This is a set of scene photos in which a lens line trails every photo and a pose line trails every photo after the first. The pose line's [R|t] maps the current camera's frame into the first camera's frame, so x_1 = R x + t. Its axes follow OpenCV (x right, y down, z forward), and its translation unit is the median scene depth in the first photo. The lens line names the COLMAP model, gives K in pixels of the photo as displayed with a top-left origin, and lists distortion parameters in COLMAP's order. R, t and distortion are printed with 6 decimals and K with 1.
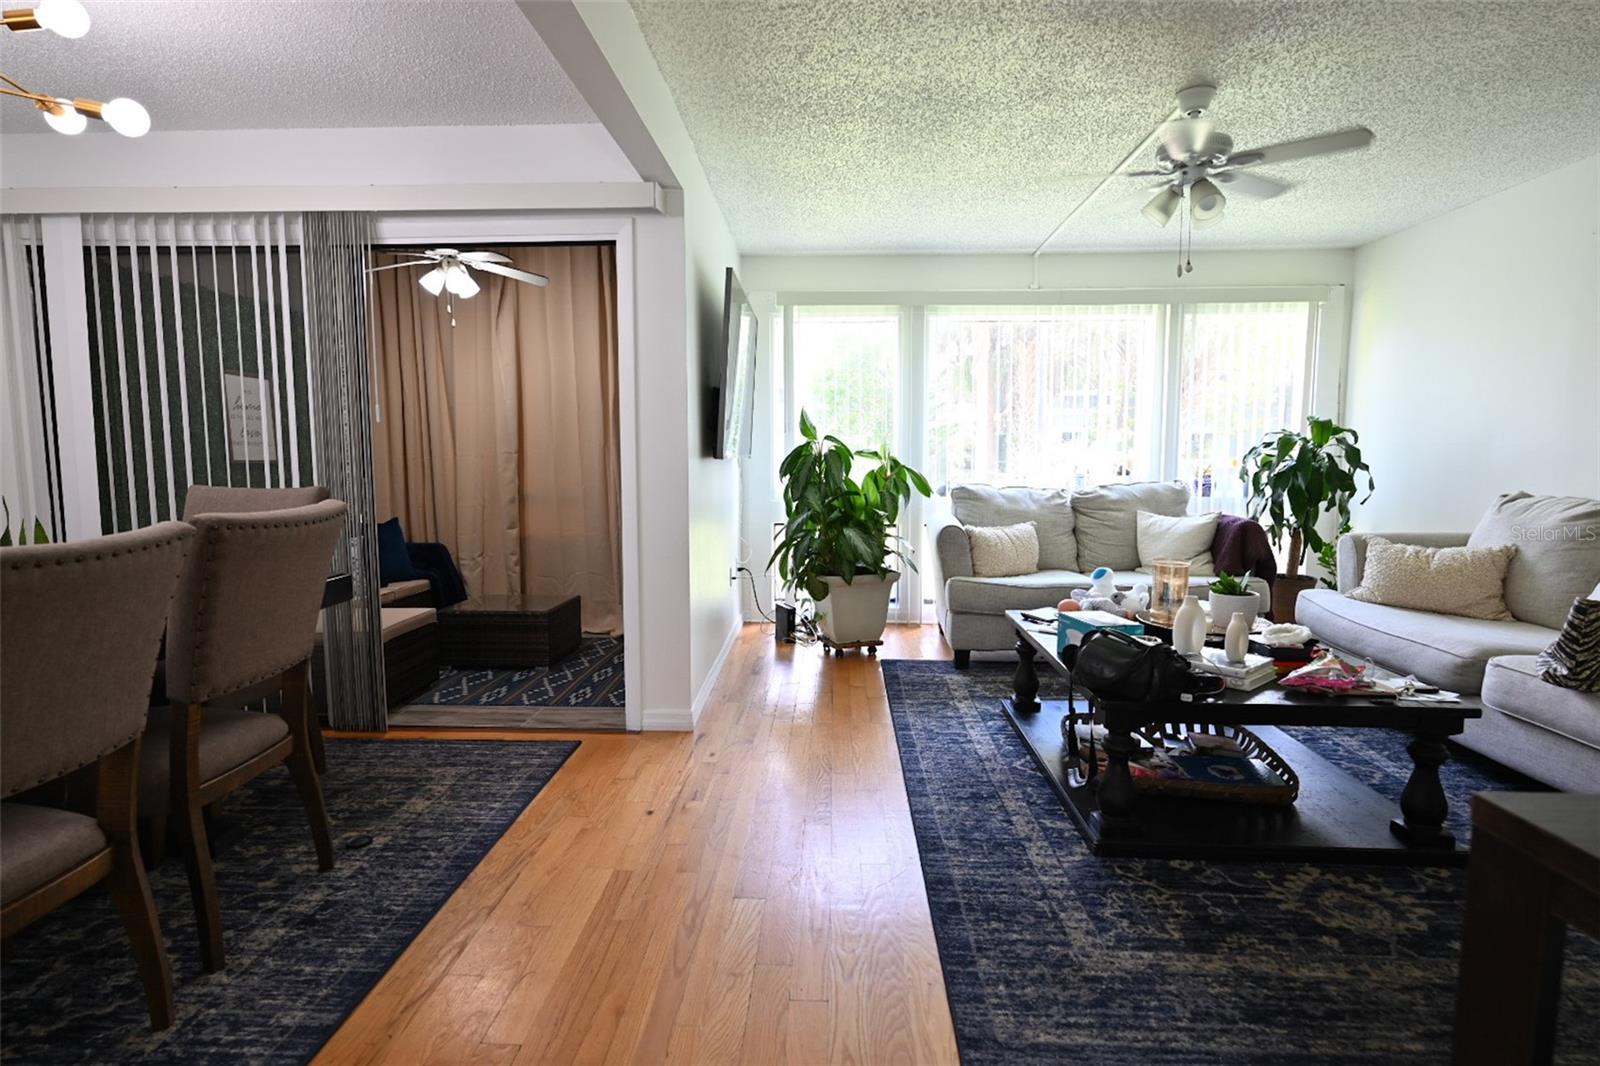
lens RADIAL K [[840.9, 0, 800.5], [0, 840.9, 529.3], [0, 0, 1]] dist [-0.002542, 0.002070]
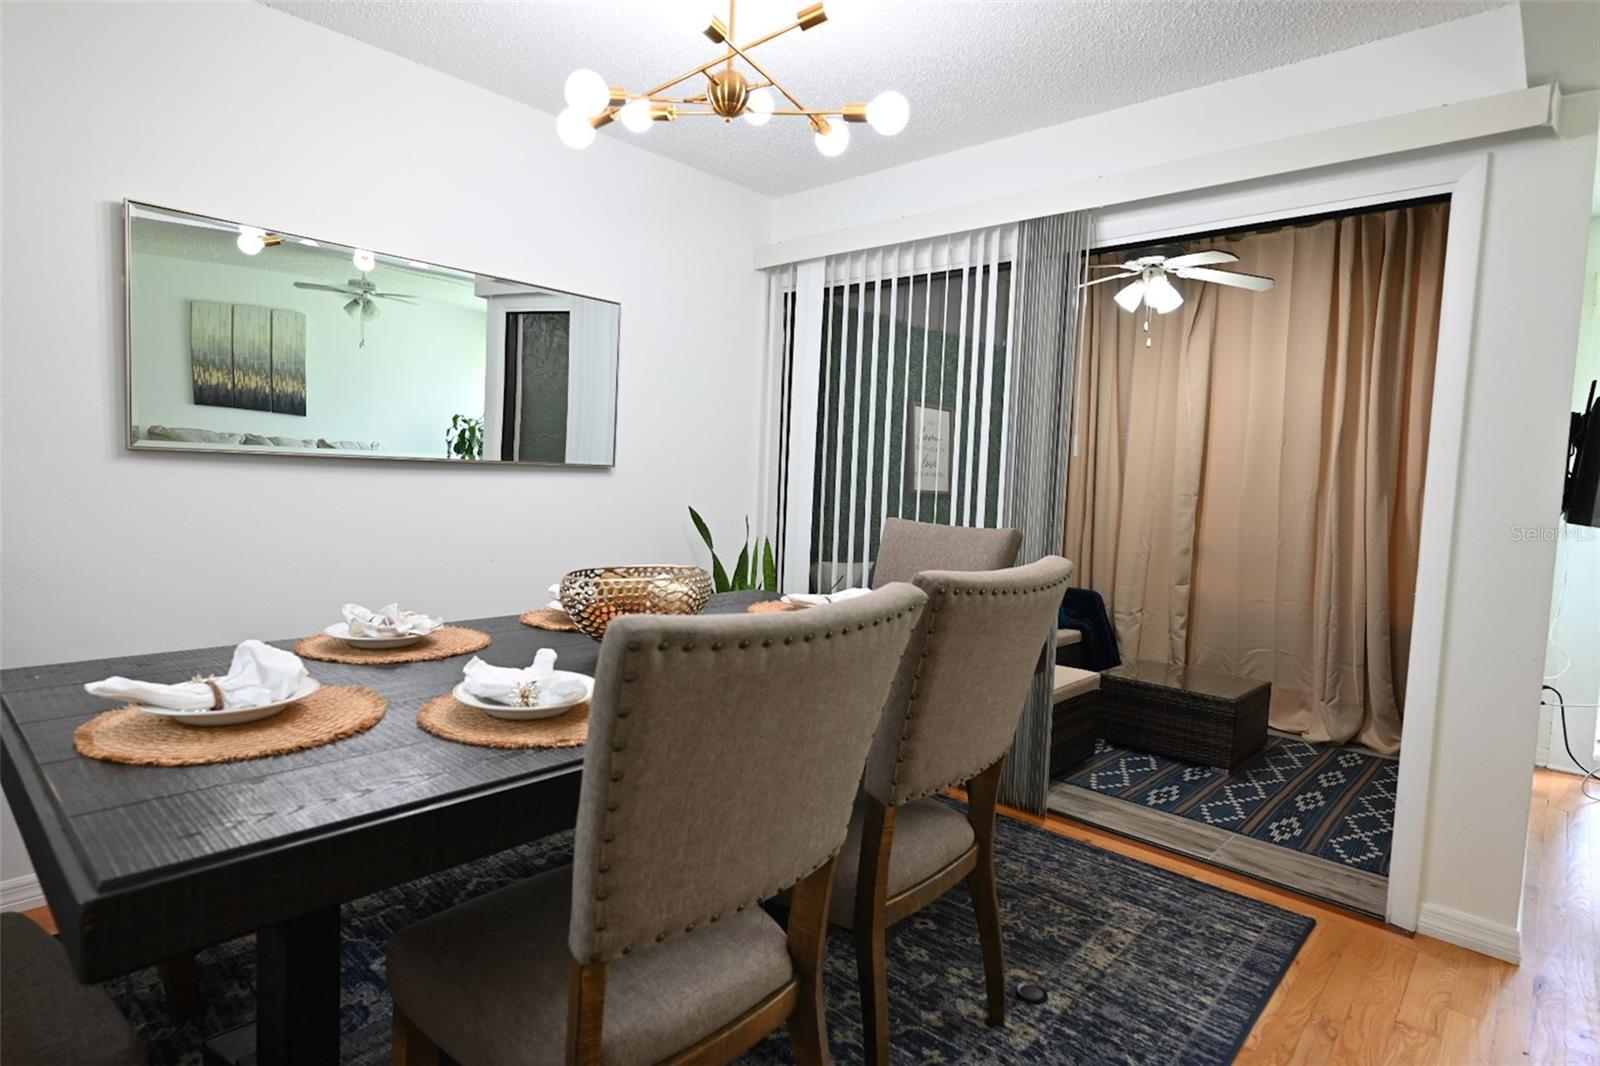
lens RADIAL K [[840.9, 0, 800.5], [0, 840.9, 529.3], [0, 0, 1]] dist [-0.002542, 0.002070]
pose [[0.764434, 0.075255, -0.640294, -0.165769], [-0.101821, 0.994792, -0.004643, -0.021805], [0.636610, 0.068744, 0.768116, 0.176235]]
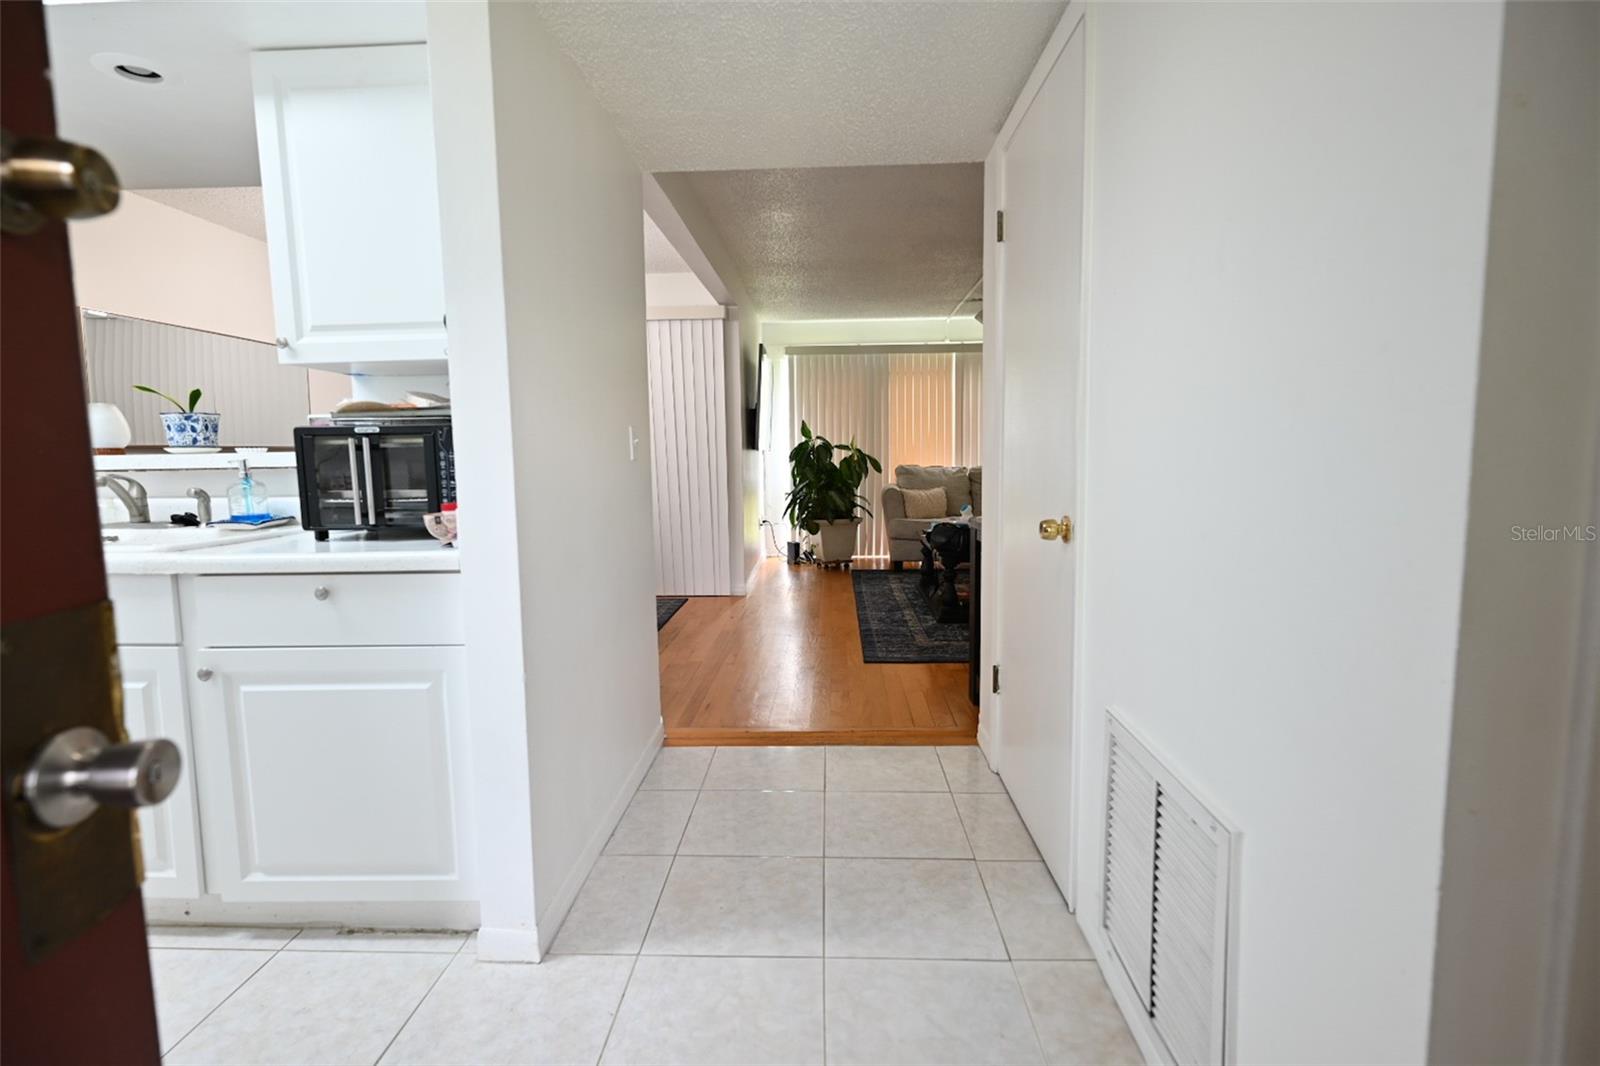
lens RADIAL K [[780.9, 0, 800.0], [0, 780.9, 533.0], [0, 0, 1]] dist [-0.001532, -0.000245]
pose [[0.999922, -0.012376, -0.001636, -0.004213], [0.012397, 0.999830, 0.013612, 0.081206], [0.001467, -0.013631, 0.999906, -0.749646]]
